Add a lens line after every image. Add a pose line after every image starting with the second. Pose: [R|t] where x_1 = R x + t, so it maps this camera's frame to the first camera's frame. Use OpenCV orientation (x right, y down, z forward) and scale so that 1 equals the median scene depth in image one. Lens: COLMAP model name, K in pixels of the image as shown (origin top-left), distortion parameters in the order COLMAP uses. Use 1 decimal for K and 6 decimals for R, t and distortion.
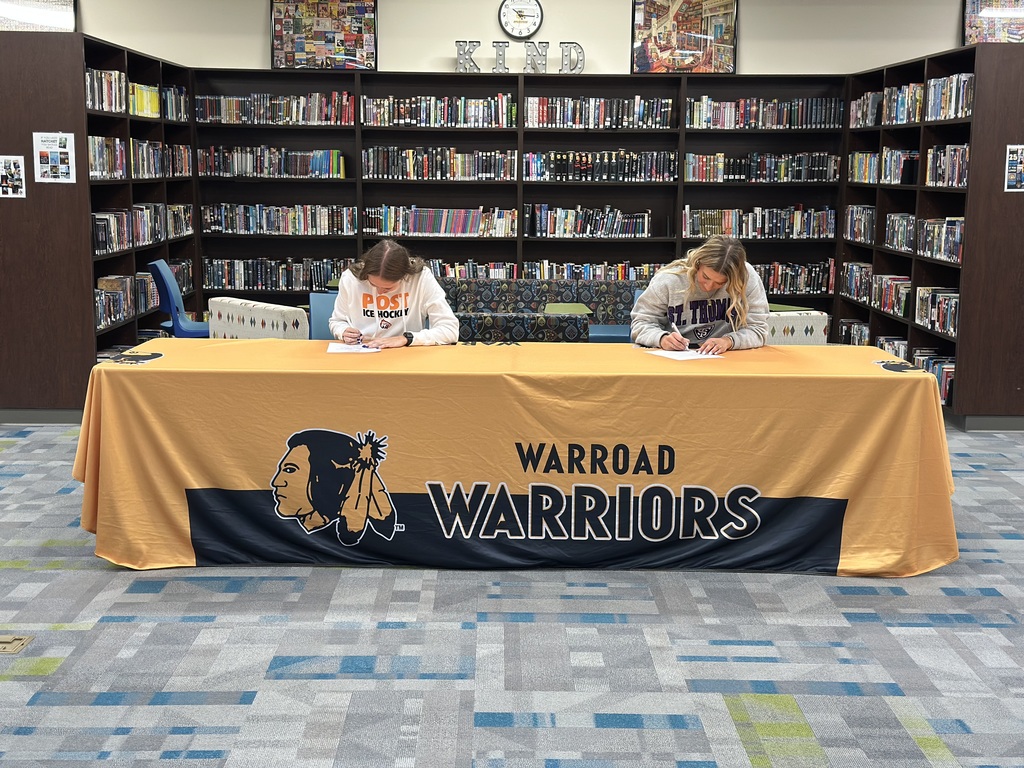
lens RADIAL K [[1415.3, 0, 512.0], [0, 1415.3, 384.0], [0, 0, 1]] dist [0.175572, -0.486156]
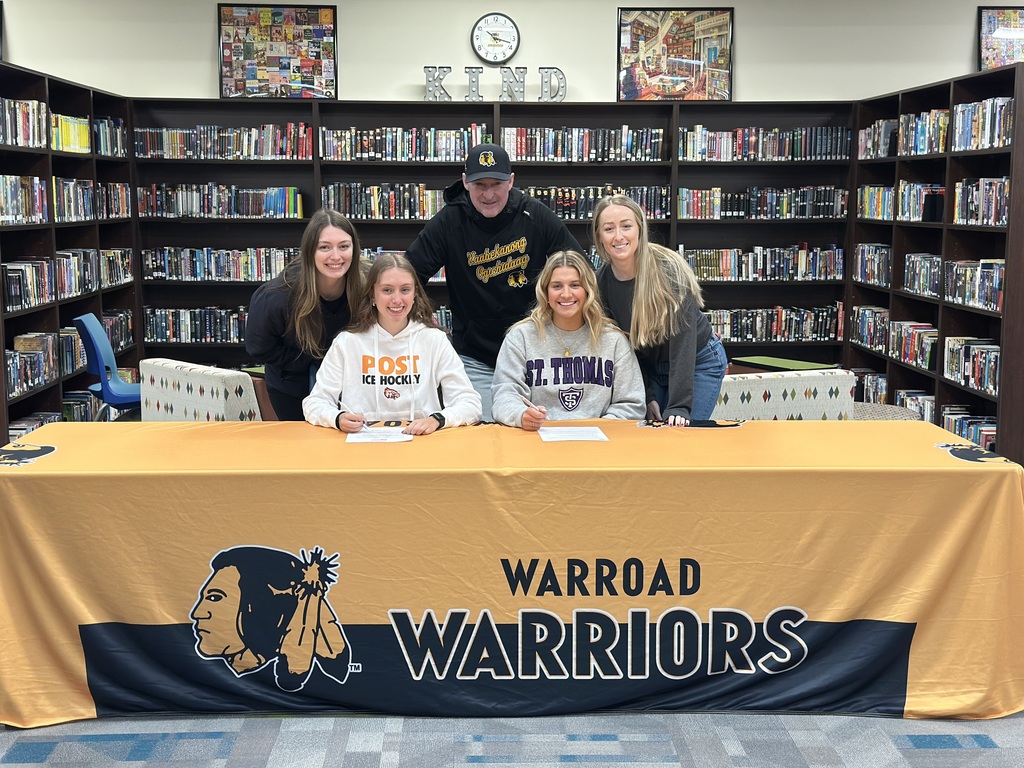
lens RADIAL K [[1406.7, 0, 516.7], [0, 1406.7, 378.3], [0, 0, 1]] dist [0.177587, -0.468071]
pose [[0.999704, -0.010407, 0.021993, -0.003214], [0.010931, 0.999656, -0.023847, -0.025742], [-0.021737, 0.024080, 0.999474, 0.131427]]
